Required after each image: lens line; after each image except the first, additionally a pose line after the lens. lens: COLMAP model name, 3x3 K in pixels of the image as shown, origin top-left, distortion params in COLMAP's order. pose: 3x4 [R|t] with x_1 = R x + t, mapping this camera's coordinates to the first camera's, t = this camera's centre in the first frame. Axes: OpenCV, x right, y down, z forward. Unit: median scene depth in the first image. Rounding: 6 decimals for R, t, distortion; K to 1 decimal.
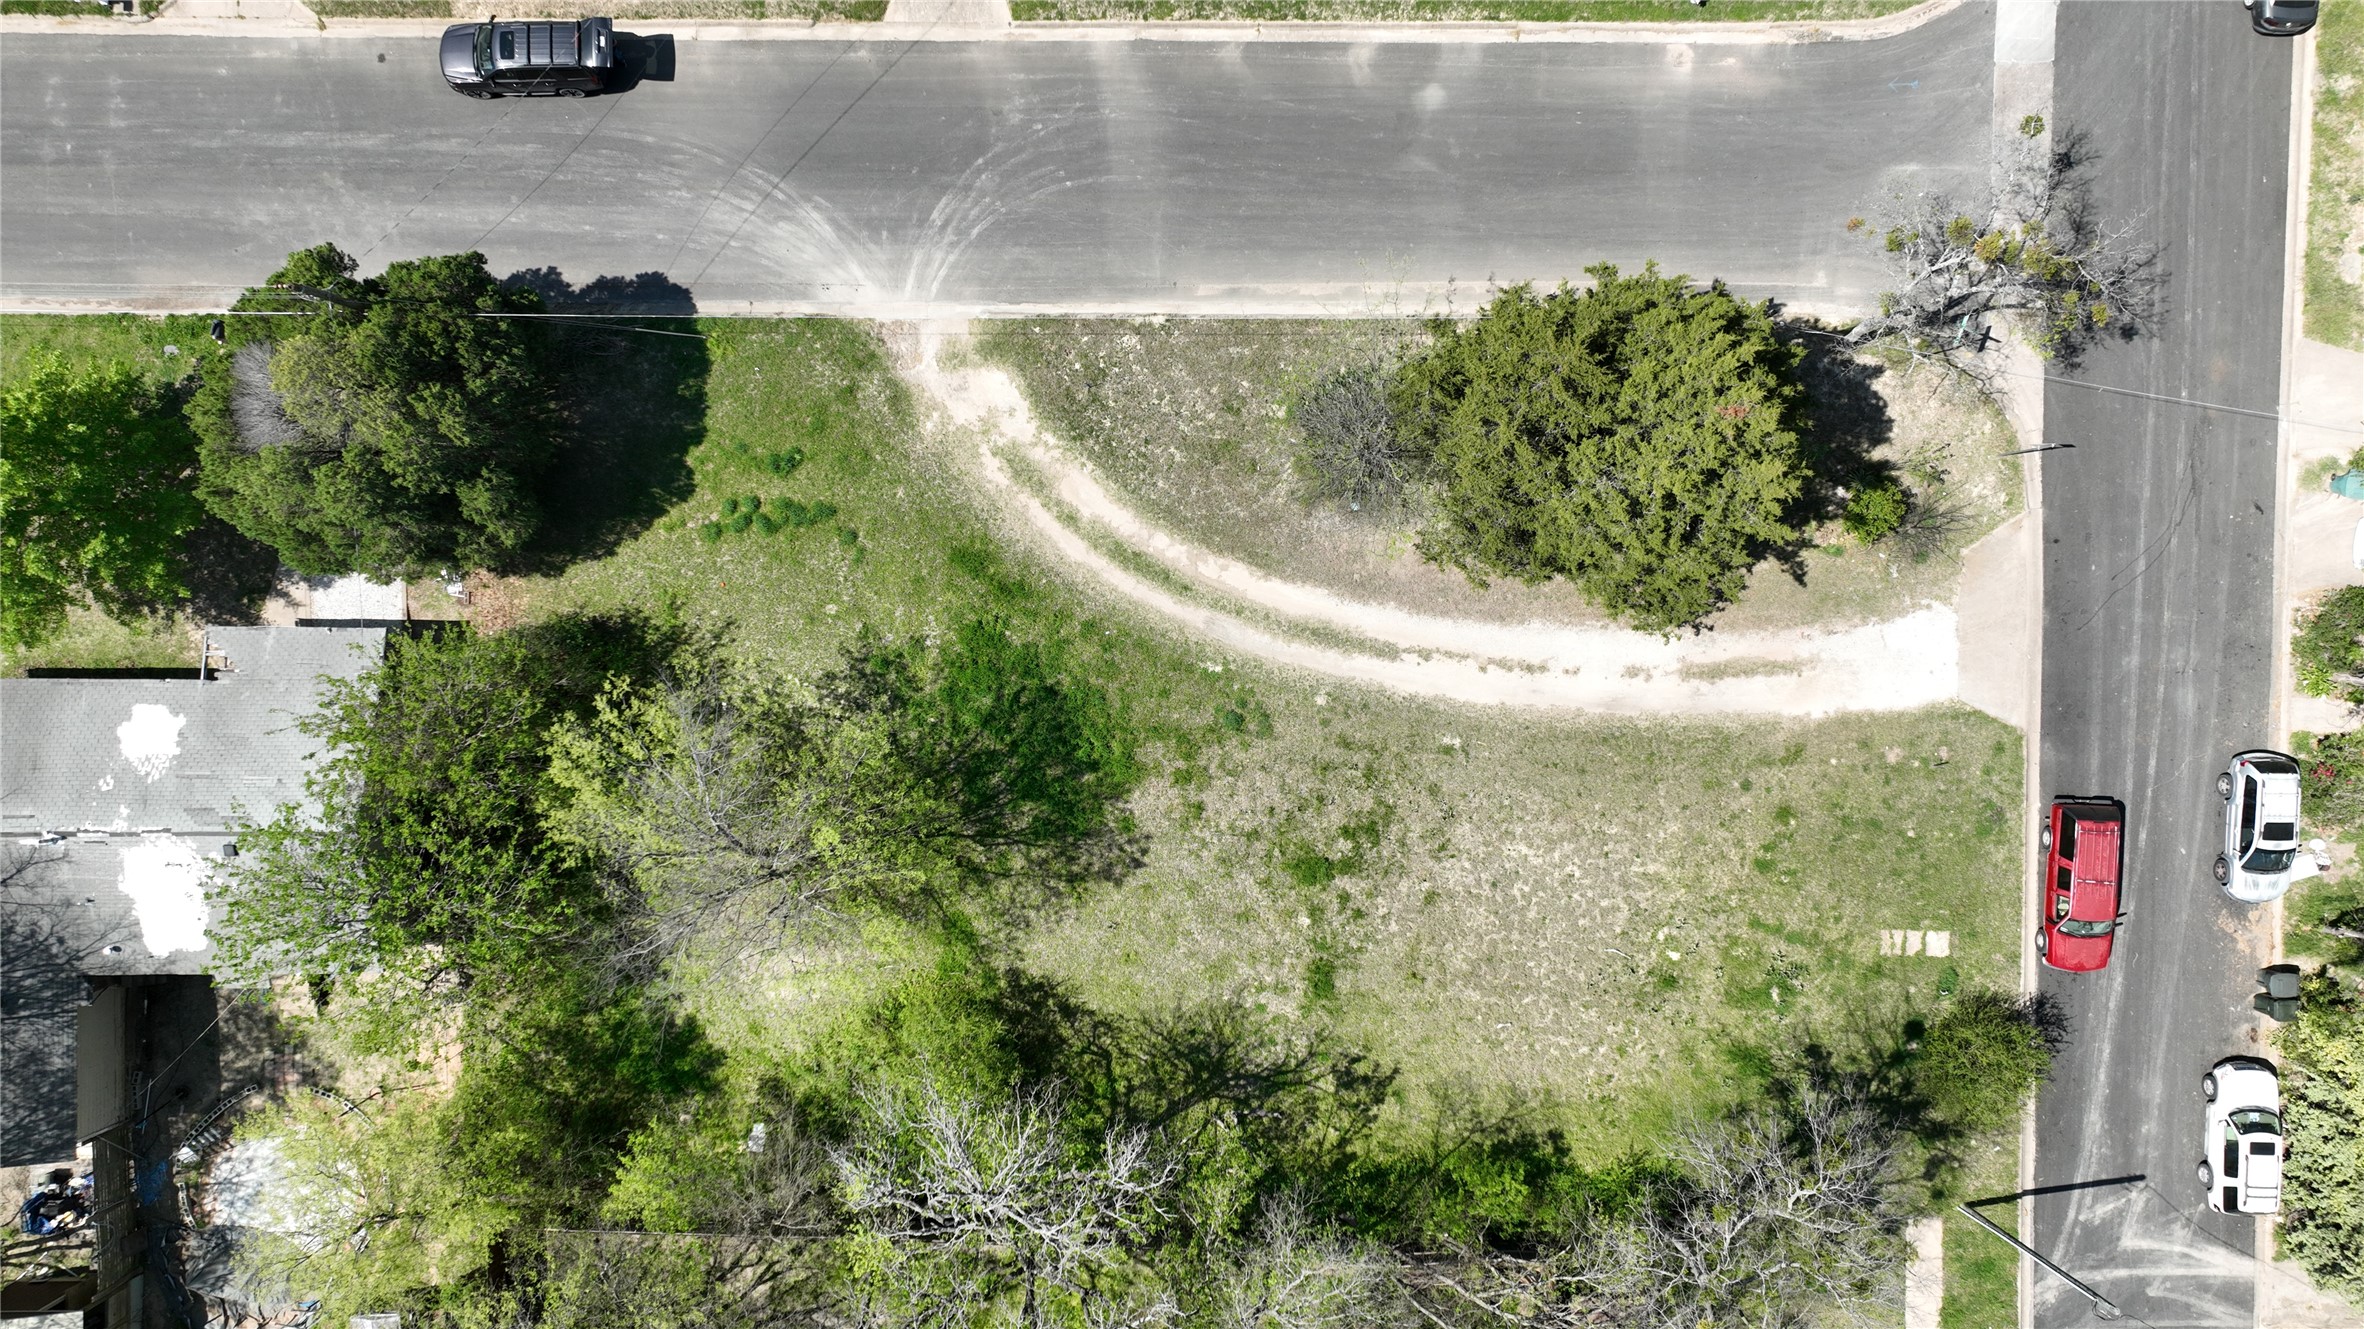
lens RADIAL K [[1659.5, 0, 1175.8], [0, 1659.5, 670.2], [0, 0, 1]] dist [0.003863, 0.009533]
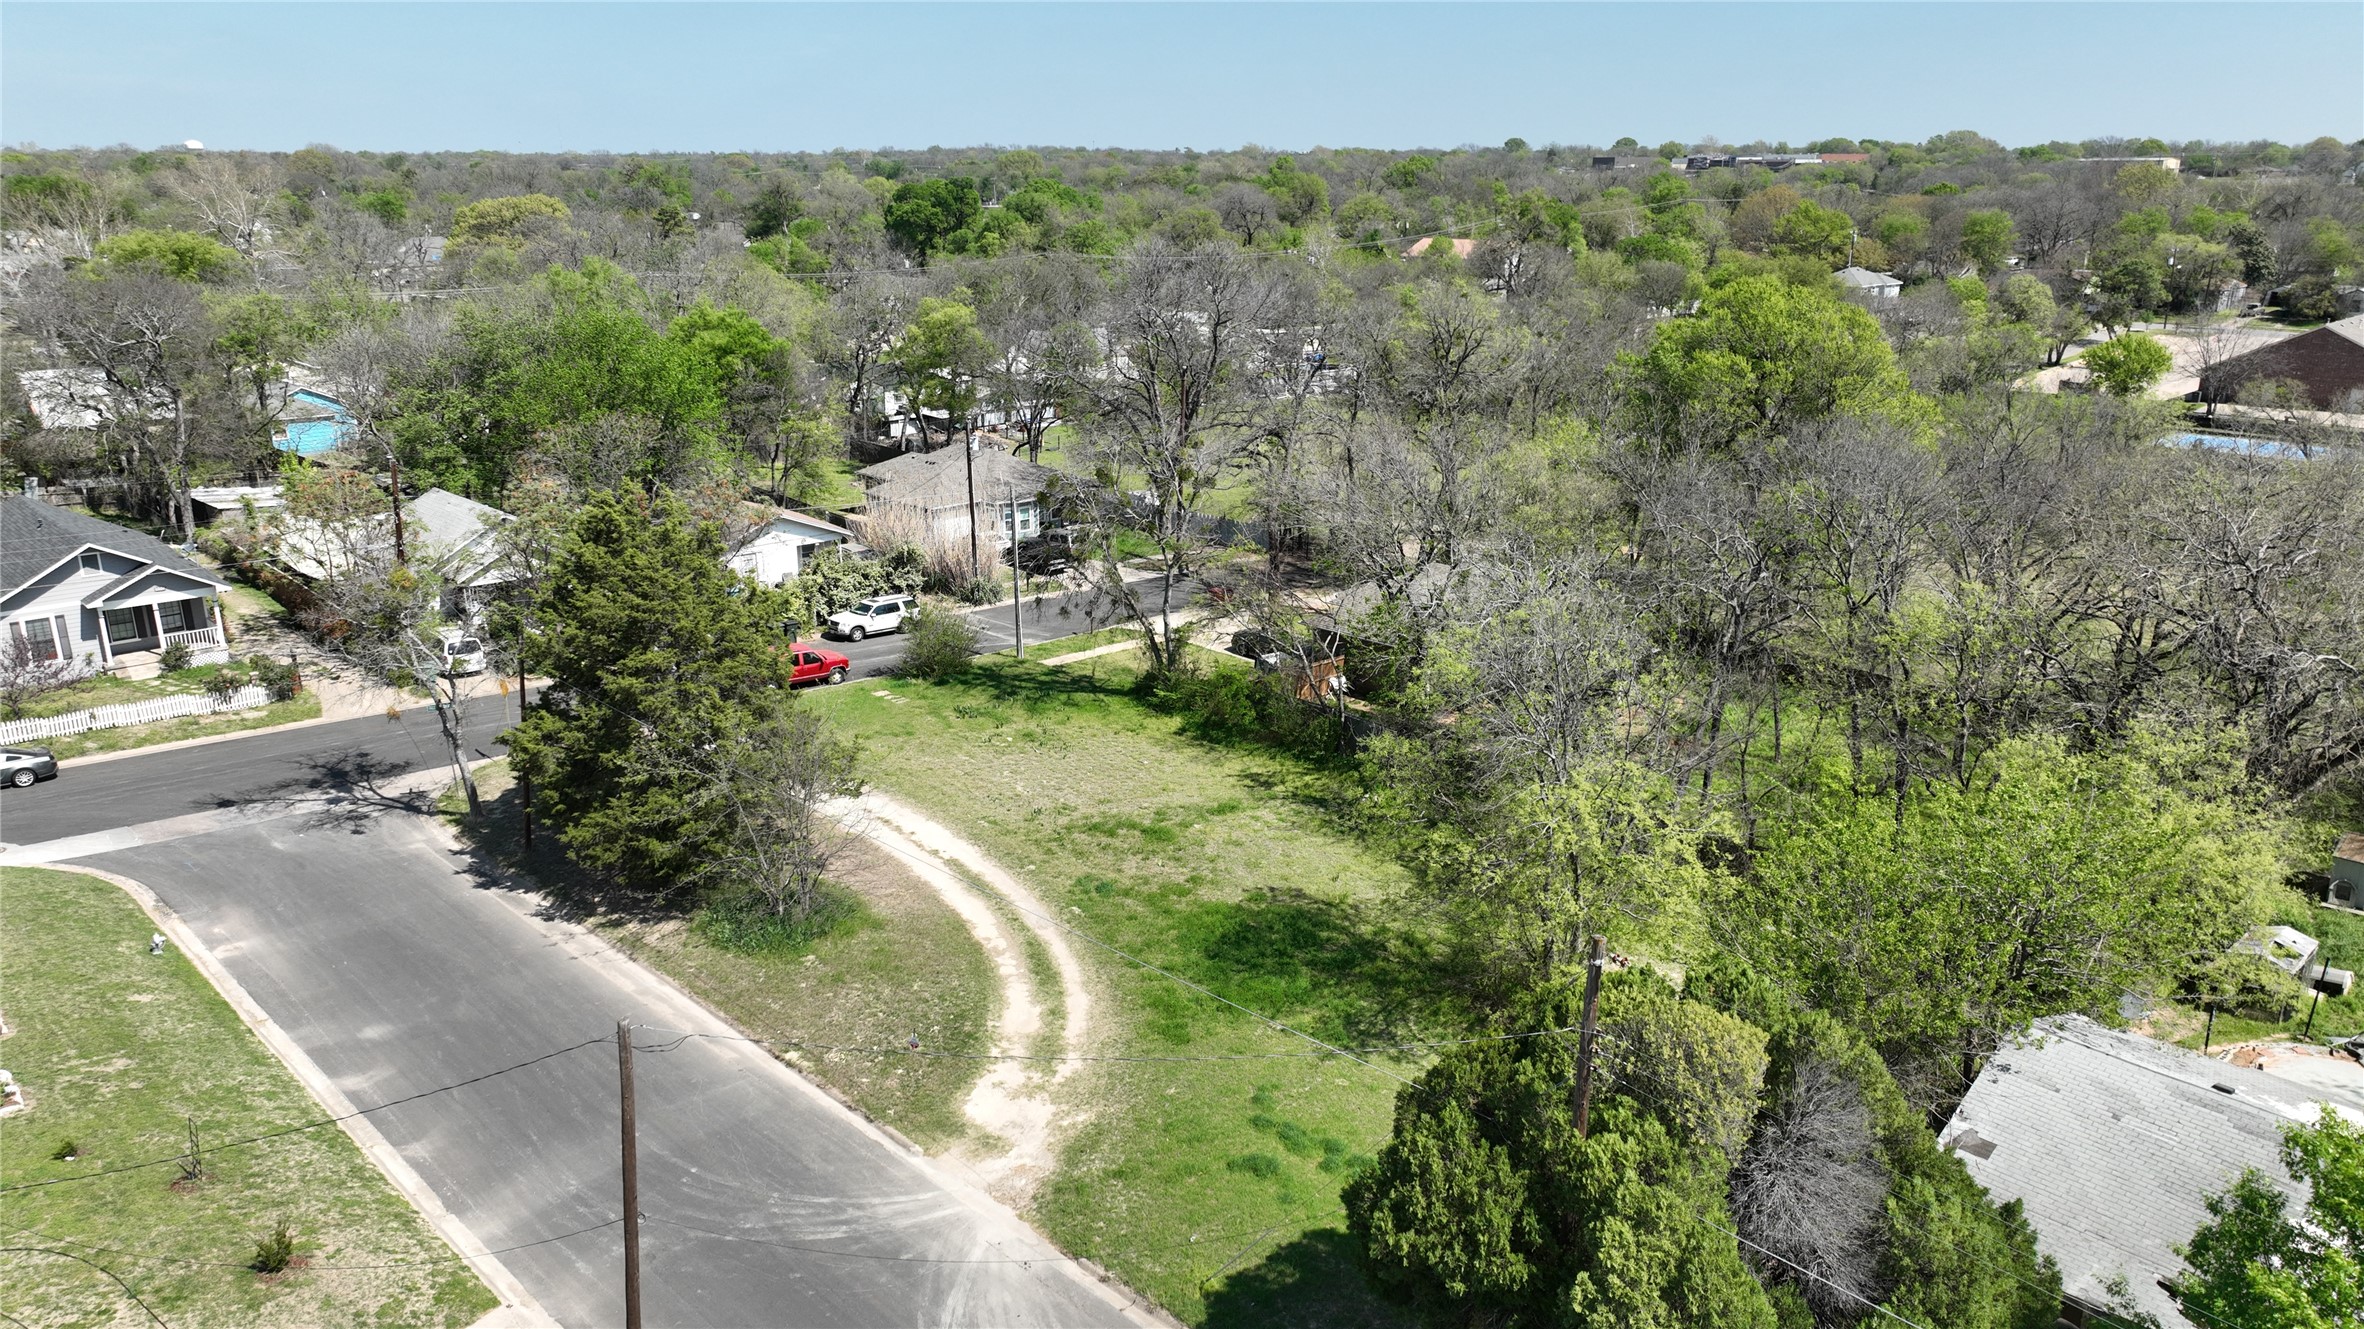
lens RADIAL K [[1659.5, 0, 1186.2], [0, 1659.5, 674.3], [0, 0, 1]] dist [0.003863, 0.009533]
pose [[-0.702323, -0.211938, 0.679577, -0.645968], [0.711855, -0.211999, 0.669566, -0.570842], [0.002163, 0.954012, 0.299761, 0.584649]]
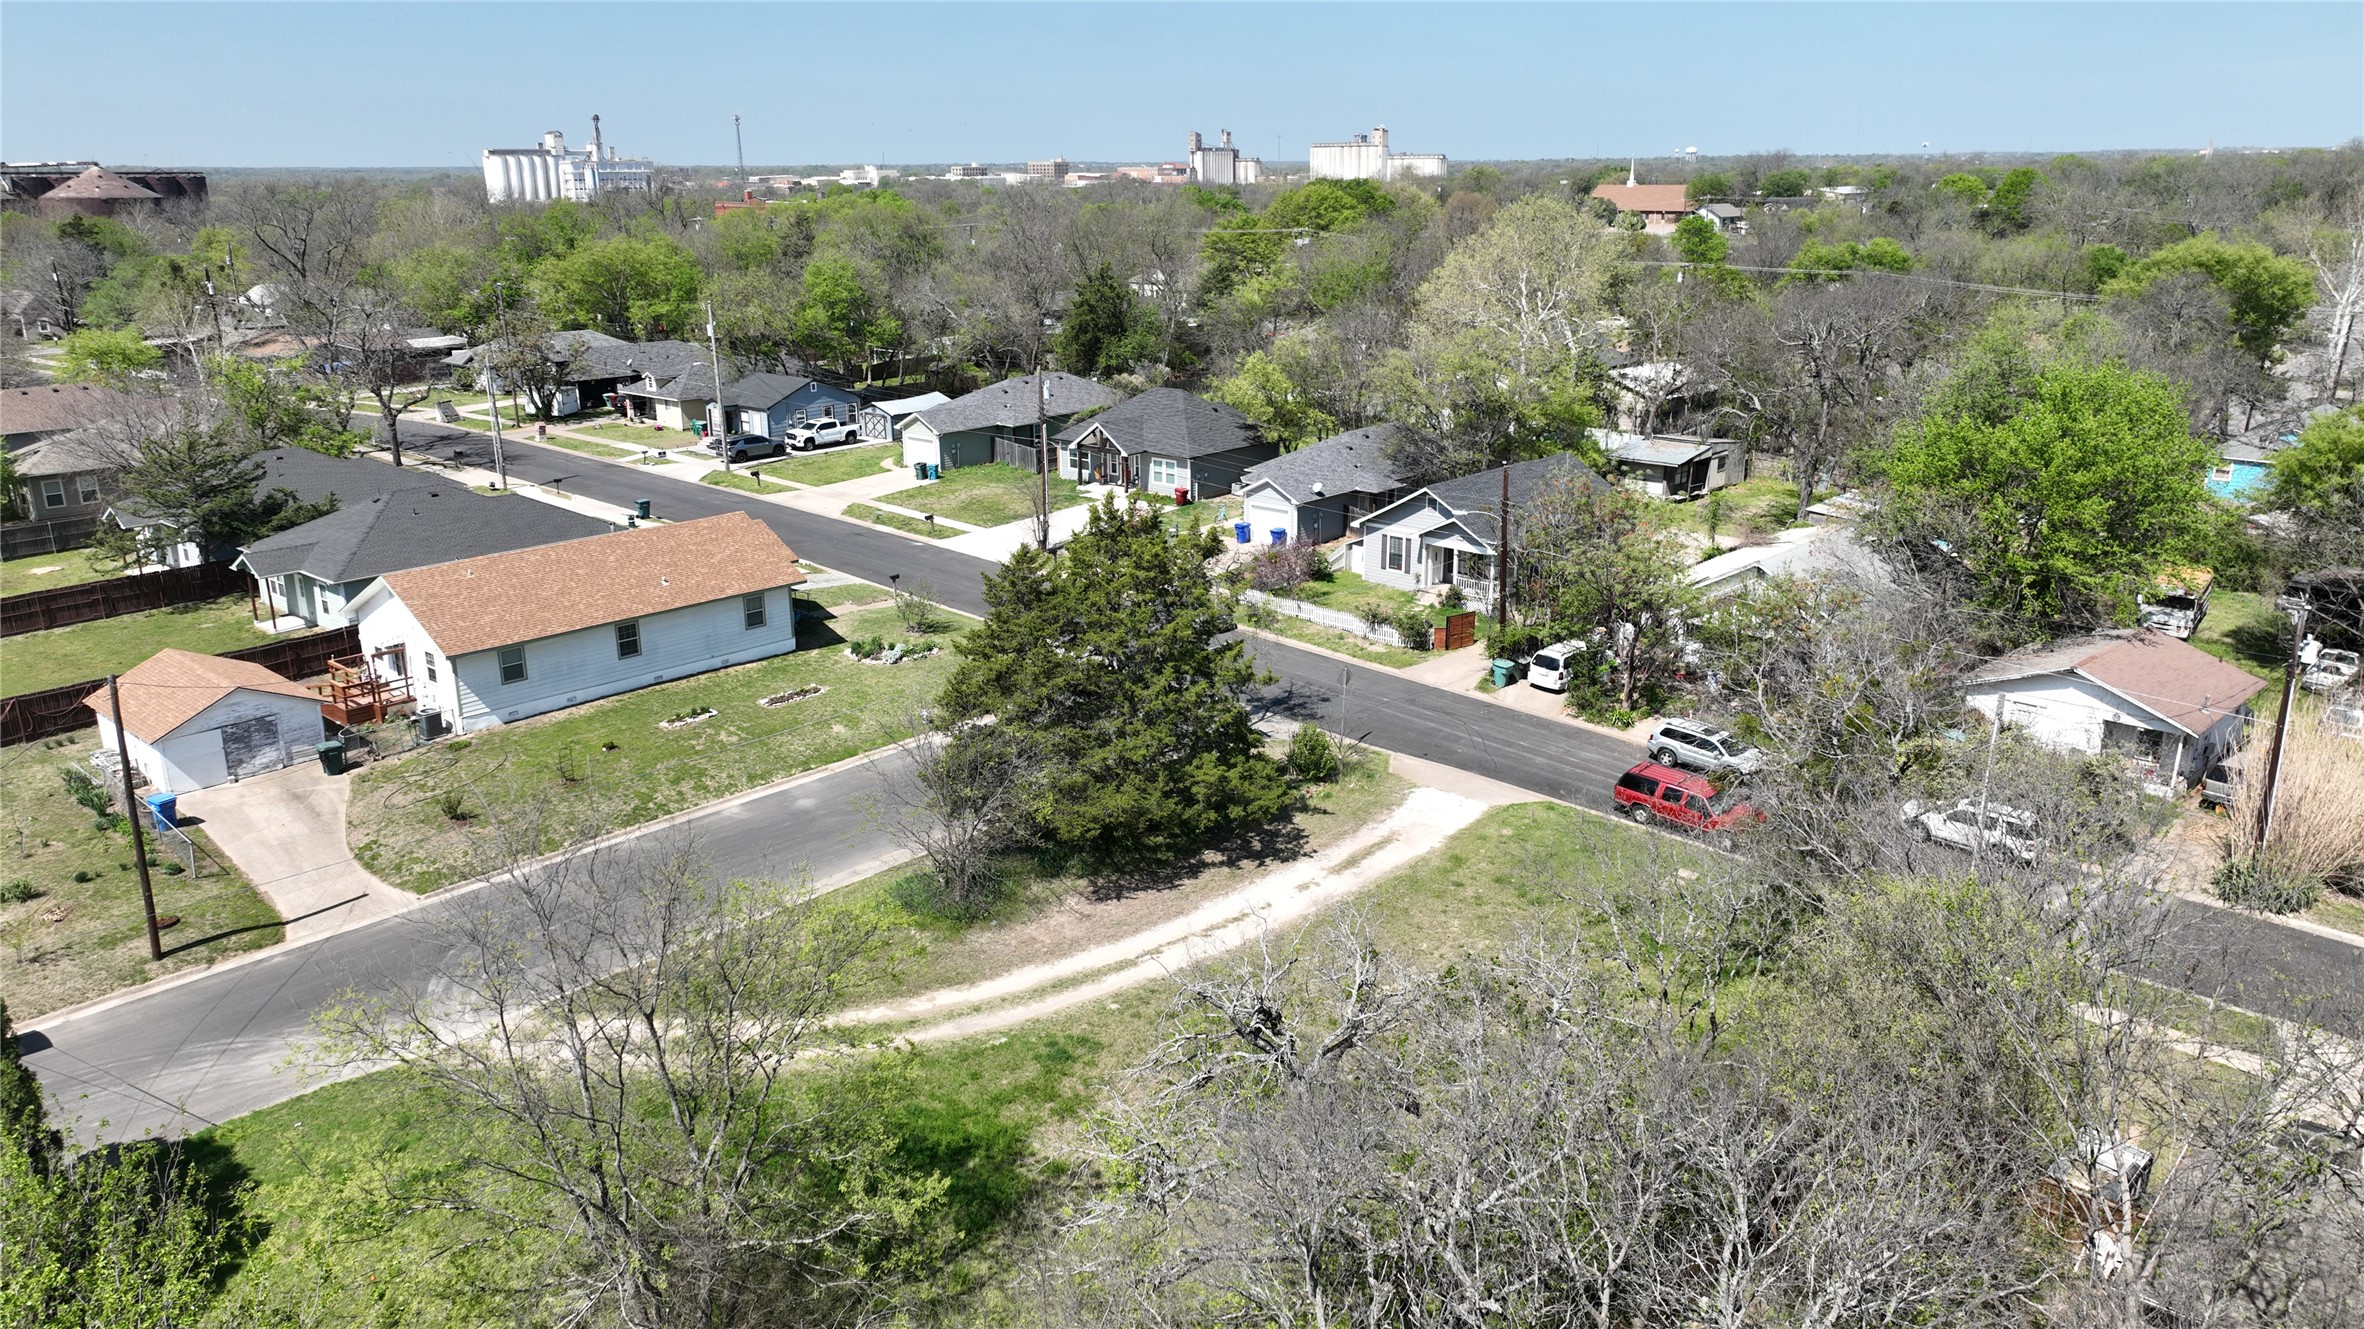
lens RADIAL K [[1659.5, 0, 1183.8], [0, 1659.5, 661.6], [0, 0, 1]] dist [0.003863, 0.009533]
pose [[0.662034, -0.223582, 0.715348, -0.481421], [0.749371, 0.181605, -0.636760, 0.578715], [0.012457, 0.957617, 0.287775, 0.570643]]
